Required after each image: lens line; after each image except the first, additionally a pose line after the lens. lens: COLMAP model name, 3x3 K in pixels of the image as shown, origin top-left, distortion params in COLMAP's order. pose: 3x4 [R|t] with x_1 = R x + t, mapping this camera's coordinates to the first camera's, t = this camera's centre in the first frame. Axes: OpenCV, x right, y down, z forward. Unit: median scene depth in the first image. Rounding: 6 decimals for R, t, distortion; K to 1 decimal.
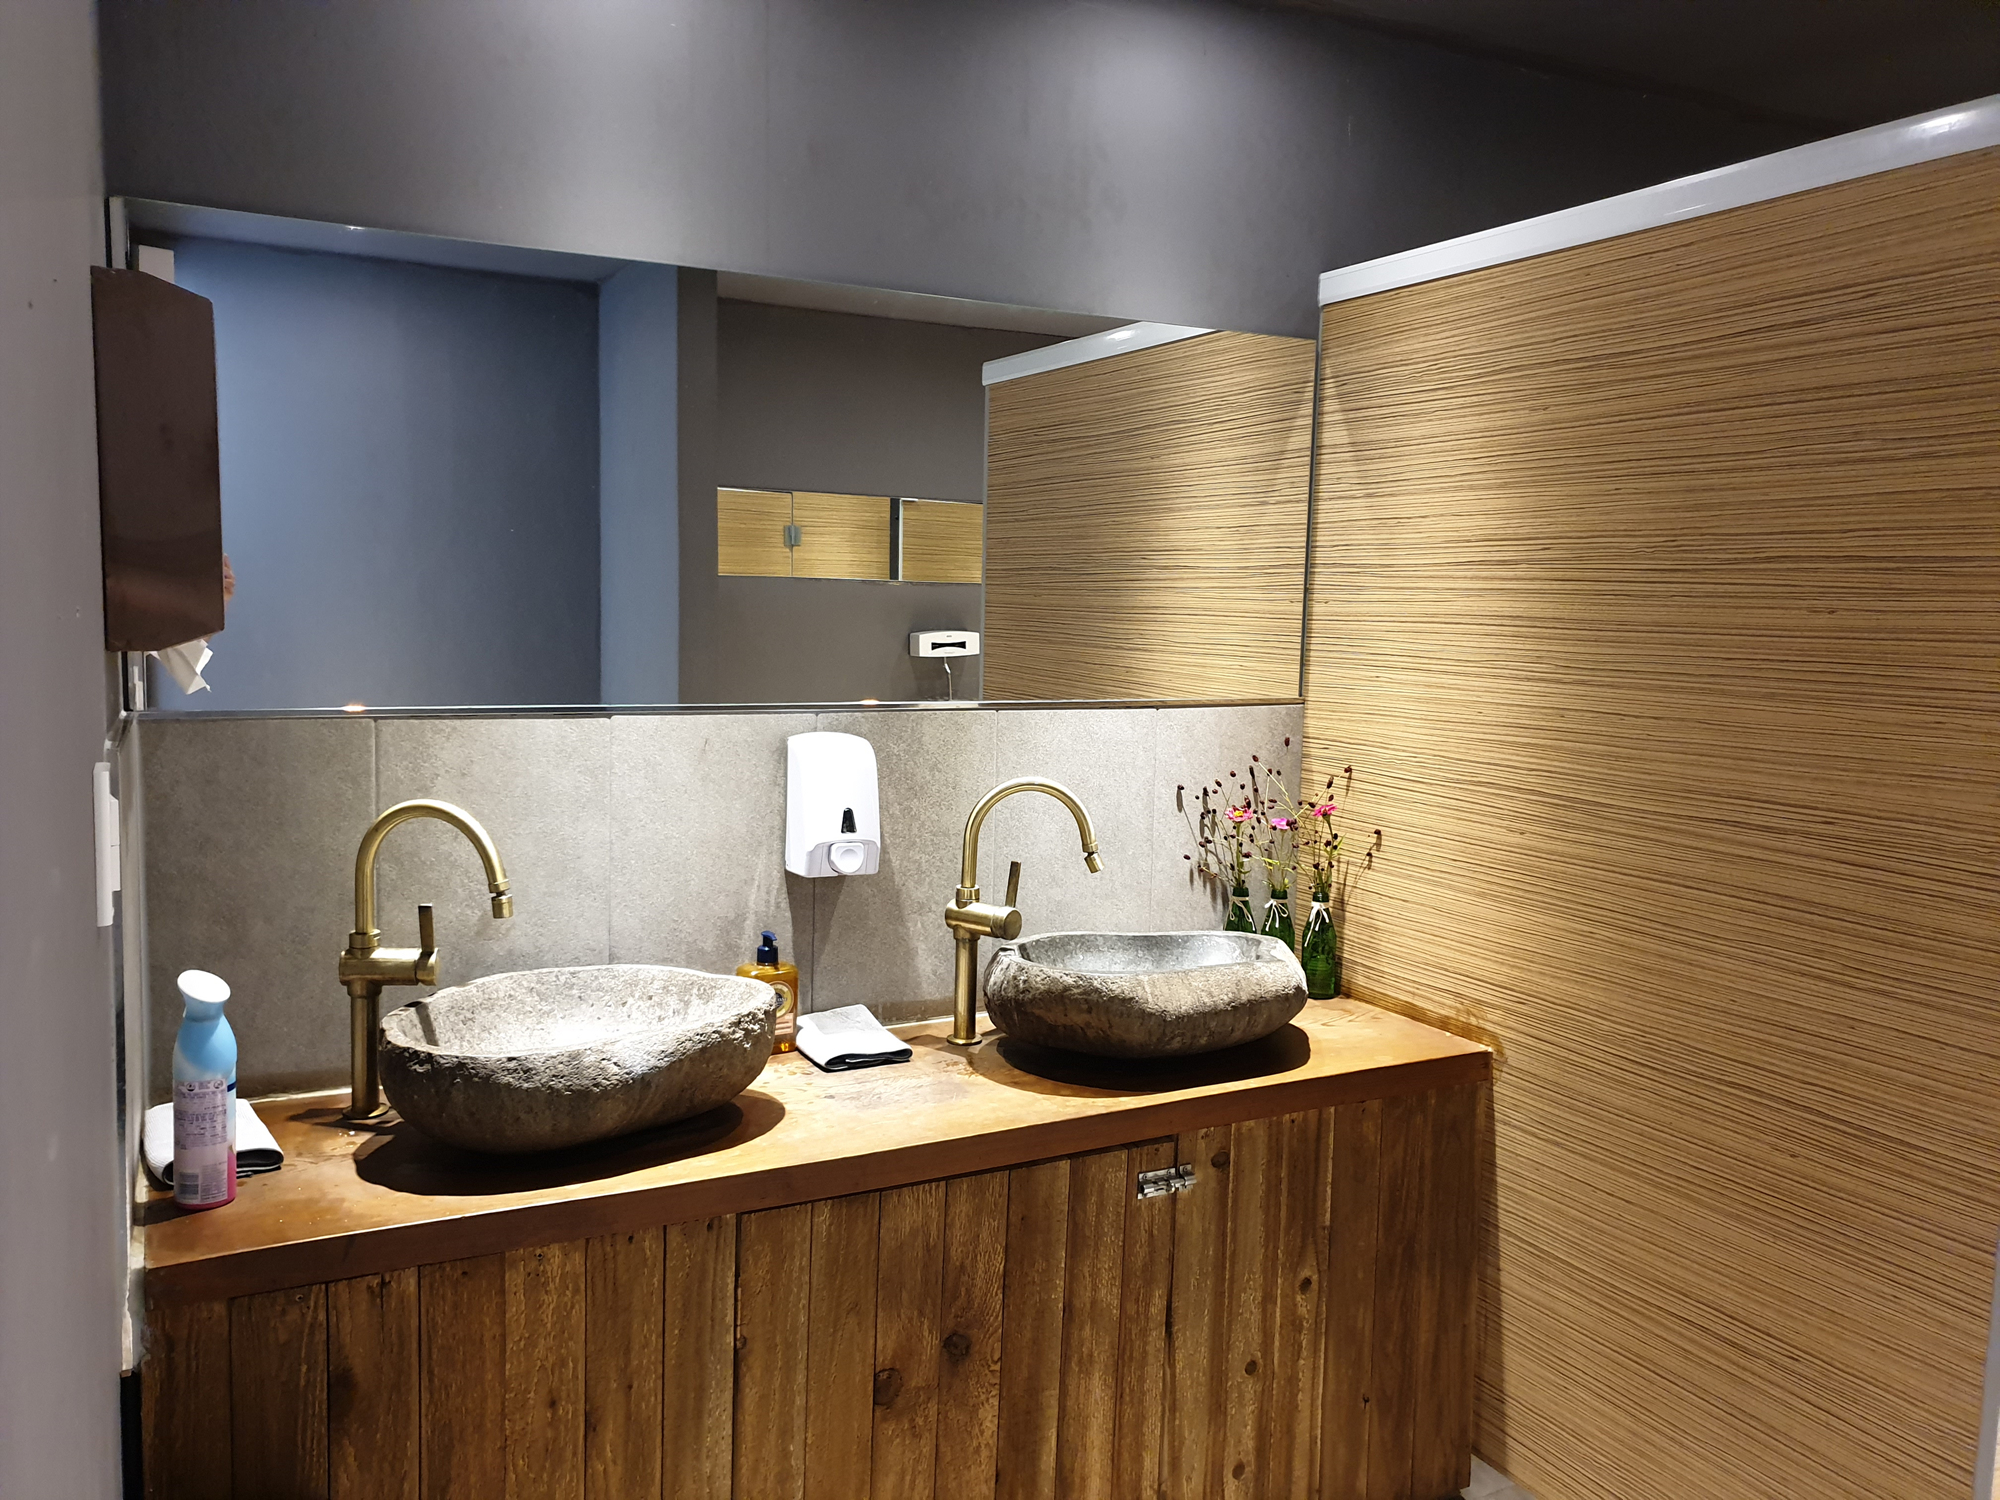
lens RADIAL K [[1508.0, 0, 1000.0], [0, 1508.0, 750.0], [0, 0, 1]] dist [0.141018, -0.253380]
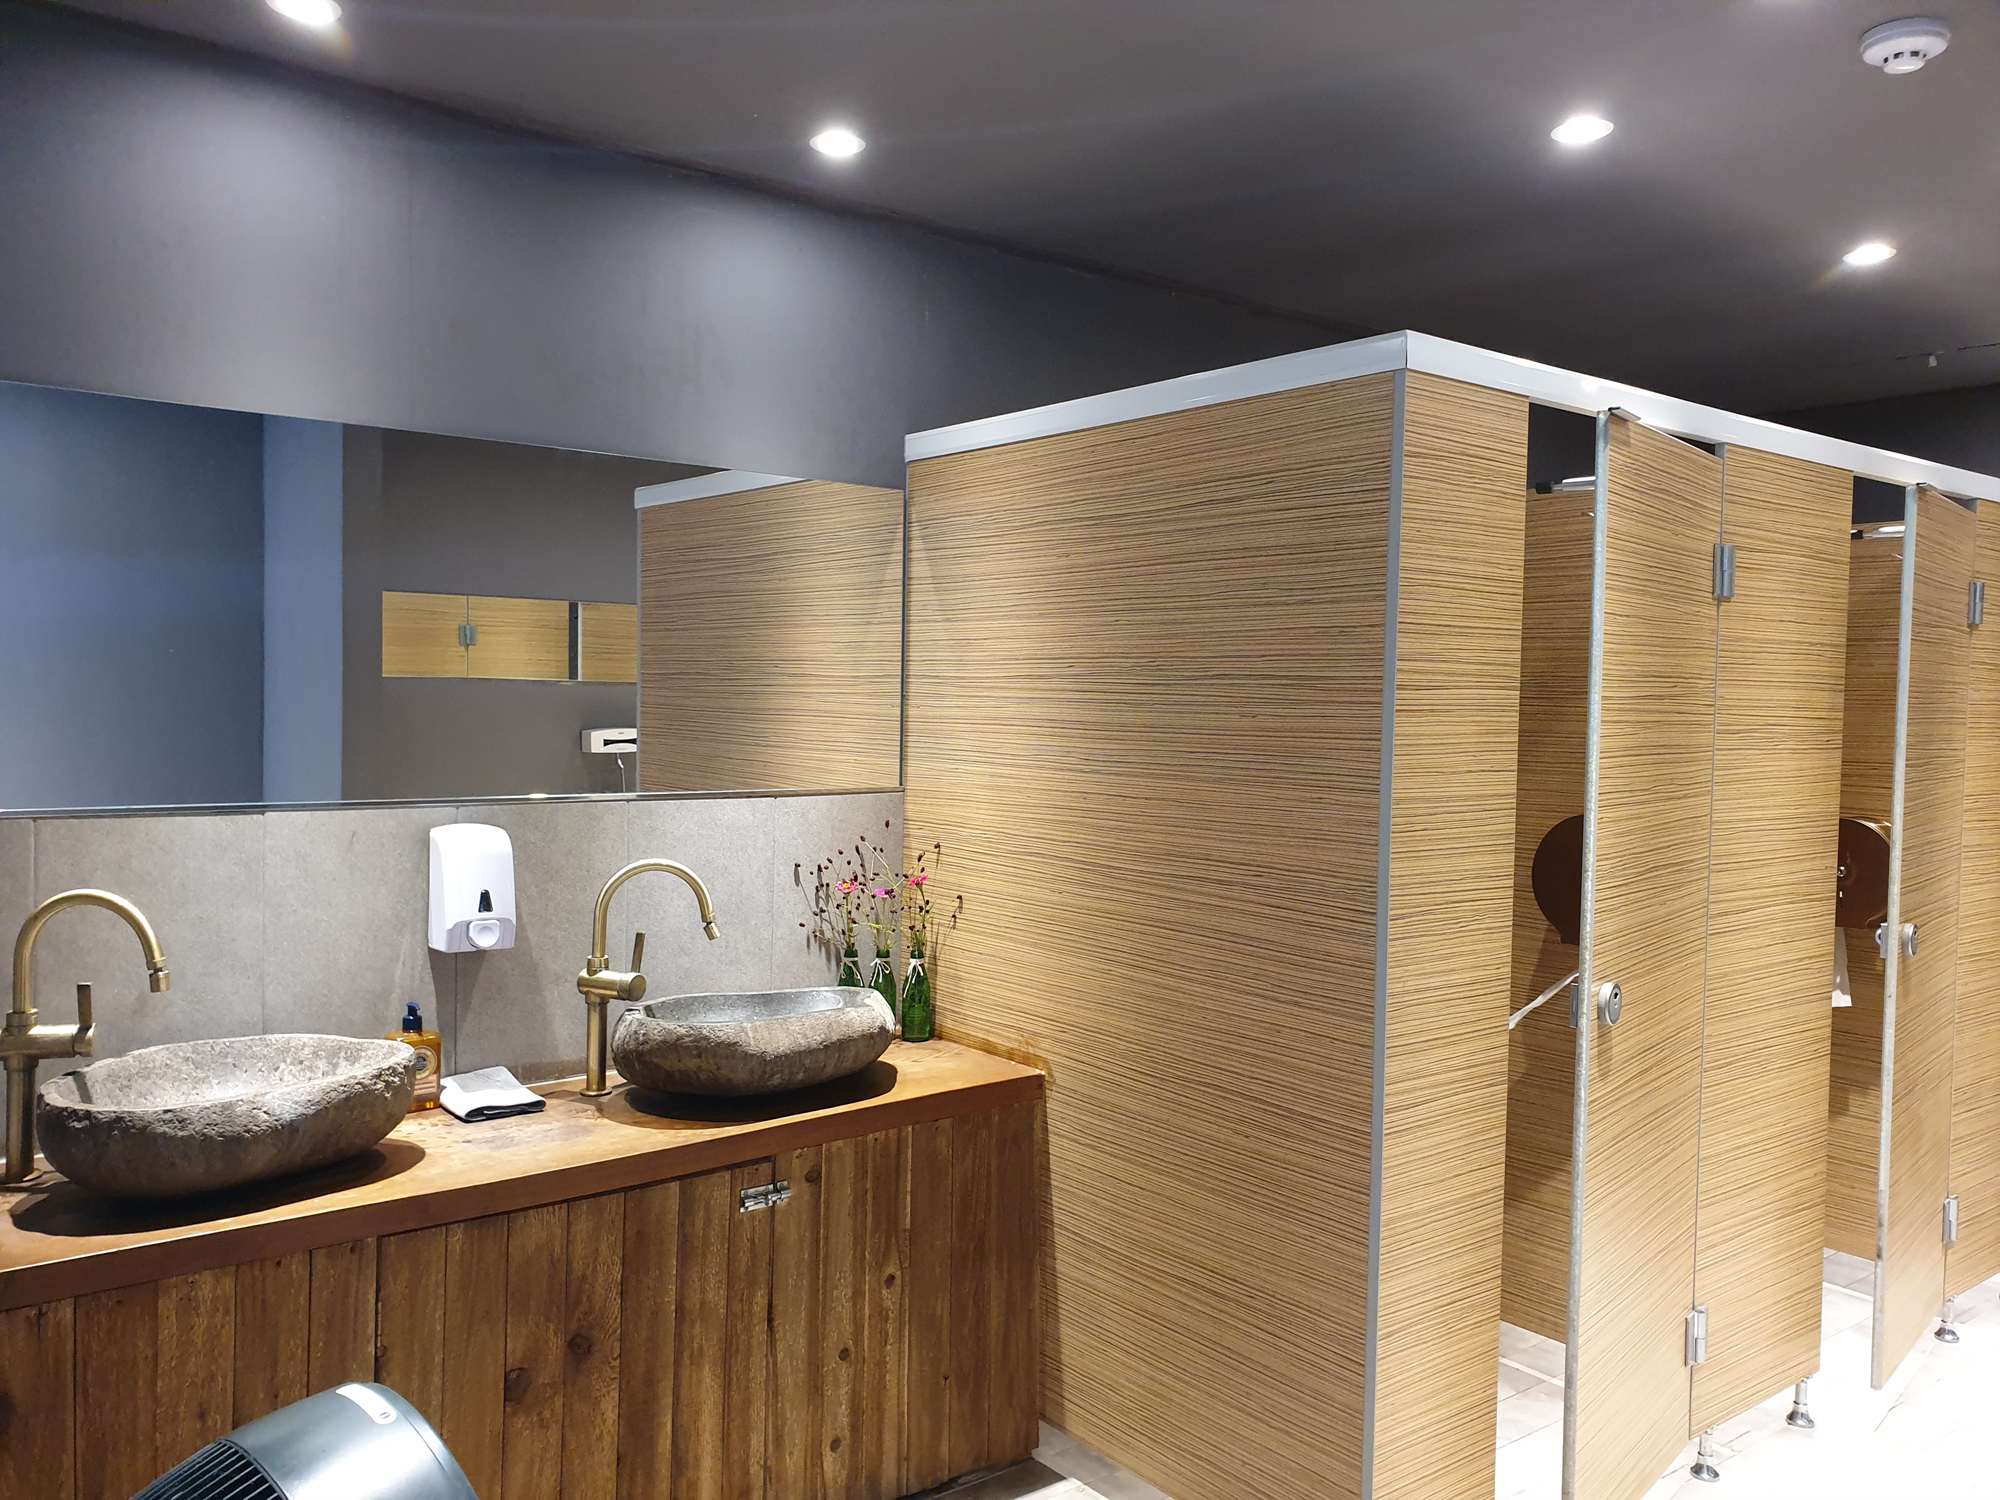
lens RADIAL K [[1546.4, 0, 1000.0], [0, 1546.4, 750.0], [0, 0, 1]] dist [-0.001967, 0.062463]
pose [[0.982431, -0.010638, 0.186321, 0.066804], [0.022306, 0.997910, -0.060641, 0.013149], [-0.185287, 0.063731, 0.980616, -0.233544]]
